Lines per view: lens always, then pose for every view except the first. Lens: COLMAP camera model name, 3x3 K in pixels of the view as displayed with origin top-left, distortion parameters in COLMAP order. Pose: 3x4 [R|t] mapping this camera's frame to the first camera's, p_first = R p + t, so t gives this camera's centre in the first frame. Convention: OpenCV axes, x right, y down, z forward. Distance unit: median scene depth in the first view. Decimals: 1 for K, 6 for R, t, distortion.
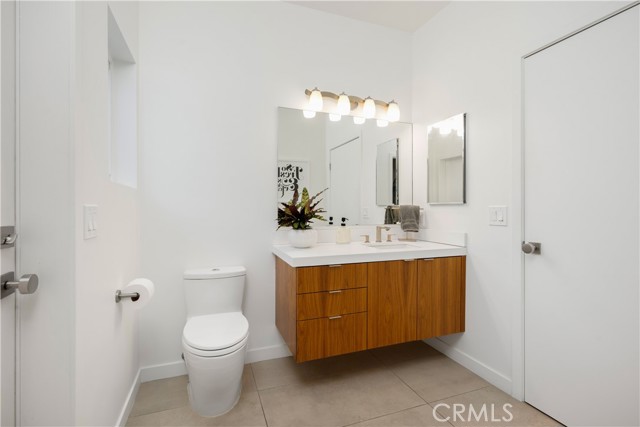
lens RADIAL K [[286.6, 0, 317.1], [0, 286.6, 211.0], [0, 0, 1]] dist [0.003752, 0.000086]
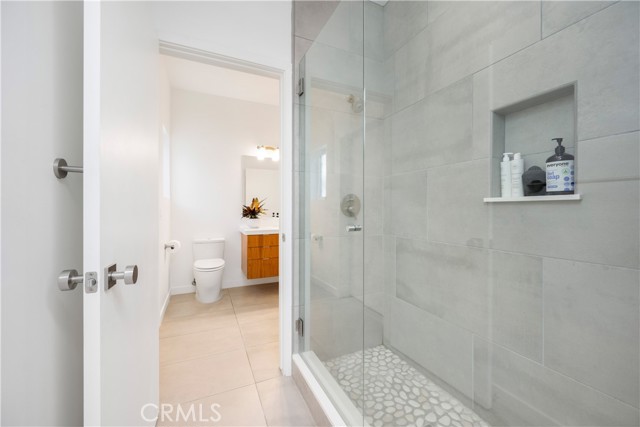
lens RADIAL K [[256.4, 0, 322.5], [0, 256.4, 210.3], [0, 0, 1]] dist [-0.000907, -0.000037]
pose [[0.997835, -0.005650, 0.065525, 0.318102], [0.005641, 0.999984, 0.000323, 0.008379], [-0.065526, 0.000047, 0.997851, -0.832407]]
